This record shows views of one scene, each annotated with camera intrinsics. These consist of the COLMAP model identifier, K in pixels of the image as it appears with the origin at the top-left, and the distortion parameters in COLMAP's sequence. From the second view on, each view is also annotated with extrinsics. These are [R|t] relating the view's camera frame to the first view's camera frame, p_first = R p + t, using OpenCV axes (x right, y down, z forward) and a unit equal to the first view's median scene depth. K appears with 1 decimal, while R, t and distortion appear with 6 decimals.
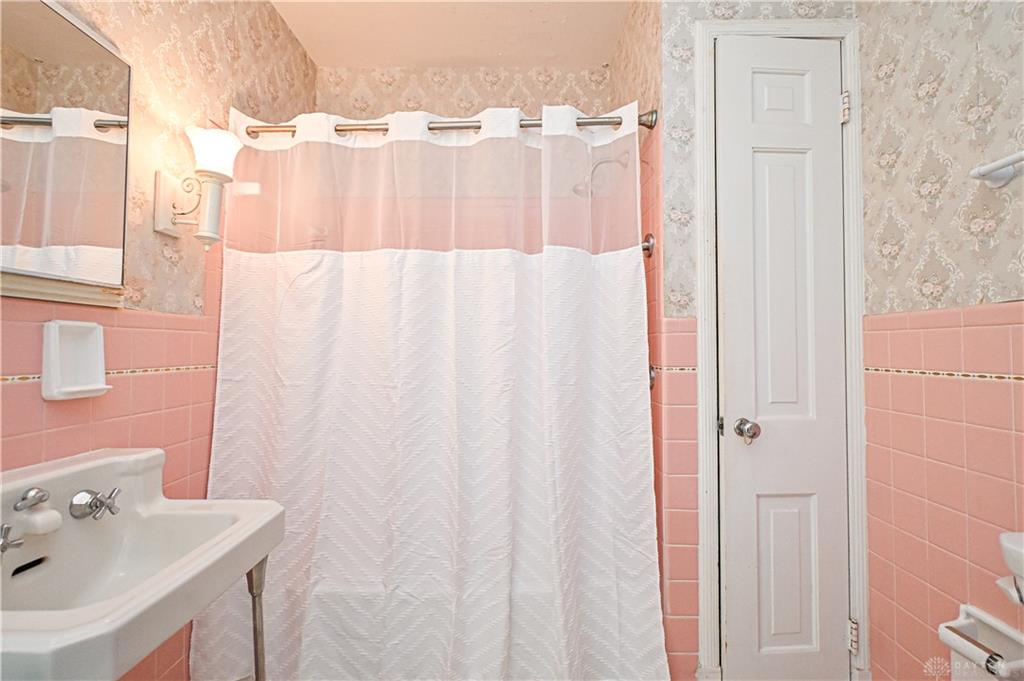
lens RADIAL K [[449.9, 0, 511.0], [0, 449.9, 337.2], [0, 0, 1]] dist [0.010441, -0.003023]
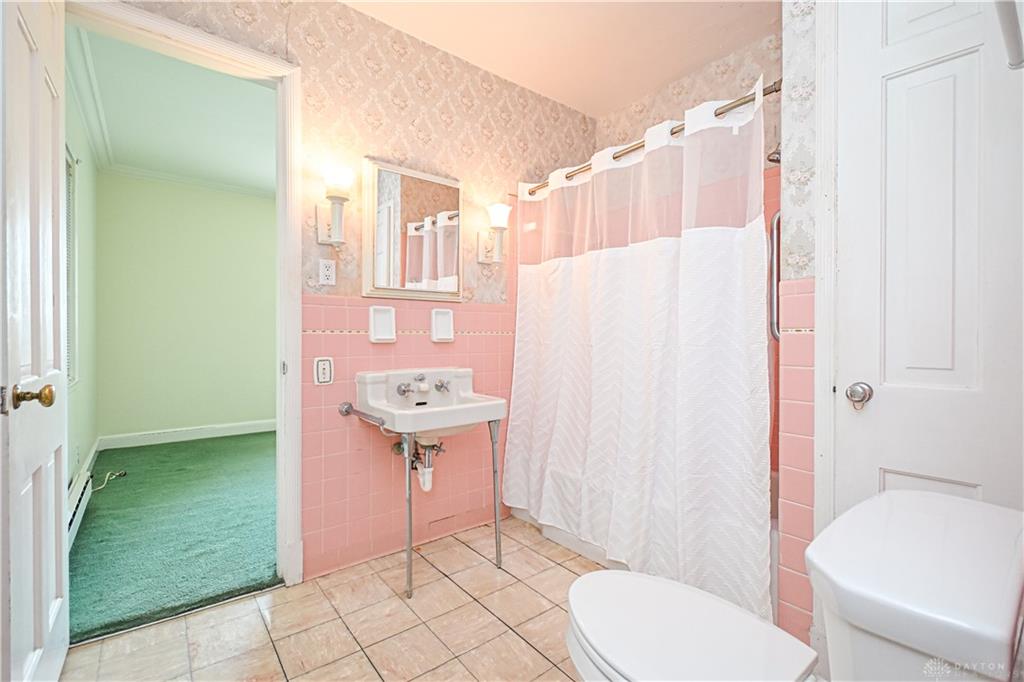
lens RADIAL K [[449.9, 0, 519.2], [0, 449.9, 338.8], [0, 0, 1]] dist [0.010441, -0.003023]
pose [[0.638533, 0.002642, -0.769590, 0.727453], [0.020519, 0.999580, 0.020457, 0.053925], [0.769321, -0.028854, 0.638210, -0.114542]]
